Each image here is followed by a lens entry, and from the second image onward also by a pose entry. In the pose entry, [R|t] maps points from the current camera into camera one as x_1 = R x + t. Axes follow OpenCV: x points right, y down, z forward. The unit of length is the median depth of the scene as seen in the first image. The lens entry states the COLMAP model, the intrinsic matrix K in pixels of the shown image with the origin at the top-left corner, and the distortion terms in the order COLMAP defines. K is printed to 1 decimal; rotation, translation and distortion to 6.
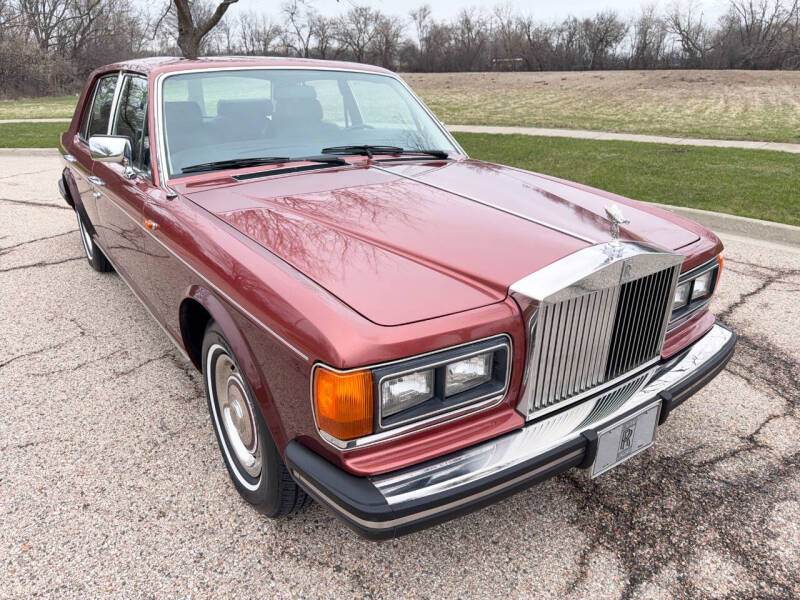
lens RADIAL K [[564.0, 0, 400.8], [0, 564.0, 299.5], [0, 0, 1]] dist [0.025150, -0.025818]
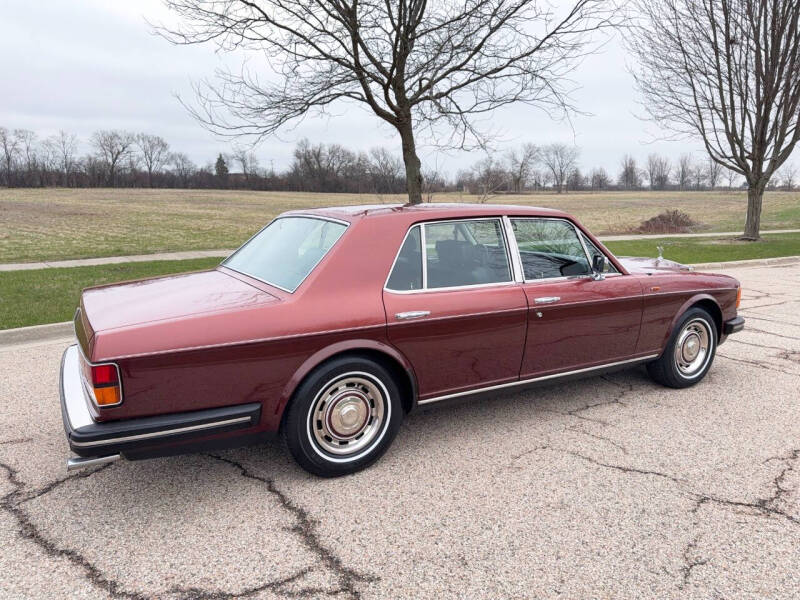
lens RADIAL K [[559.9, 0, 398.7], [0, 559.9, 301.5], [0, 0, 1]] dist [0.056250, -0.064986]
pose [[0.087791, -0.176124, 0.980445, -1.223712], [0.361772, 0.922680, 0.133353, -0.337863], [-0.928124, 0.342991, 0.144720, 0.781351]]
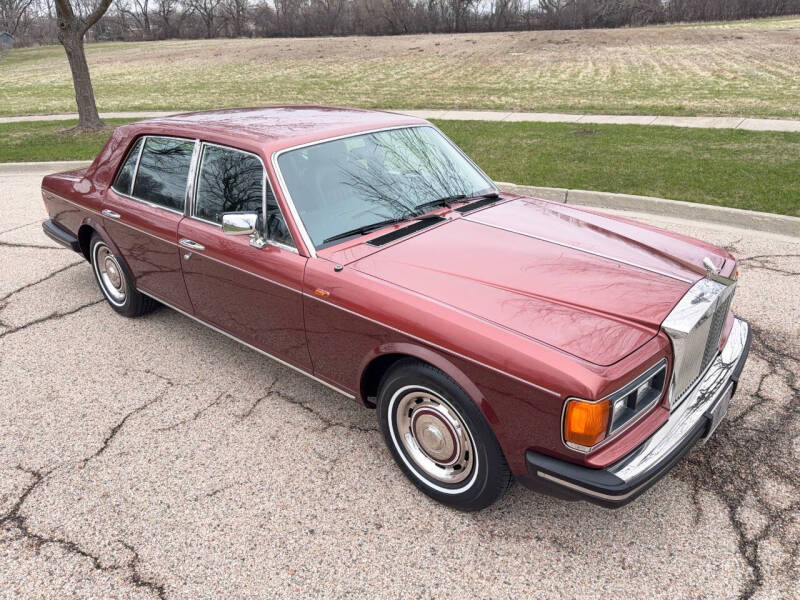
lens RADIAL K [[592.6, 0, 400.3], [0, 592.6, 288.4], [0, 0, 1]] dist [0.049605, -0.056248]
pose [[0.975027, -0.111422, 0.192111, -0.261194], [0.107230, 0.993716, 0.032111, -0.082854], [-0.194482, -0.010709, 0.980848, -0.137117]]
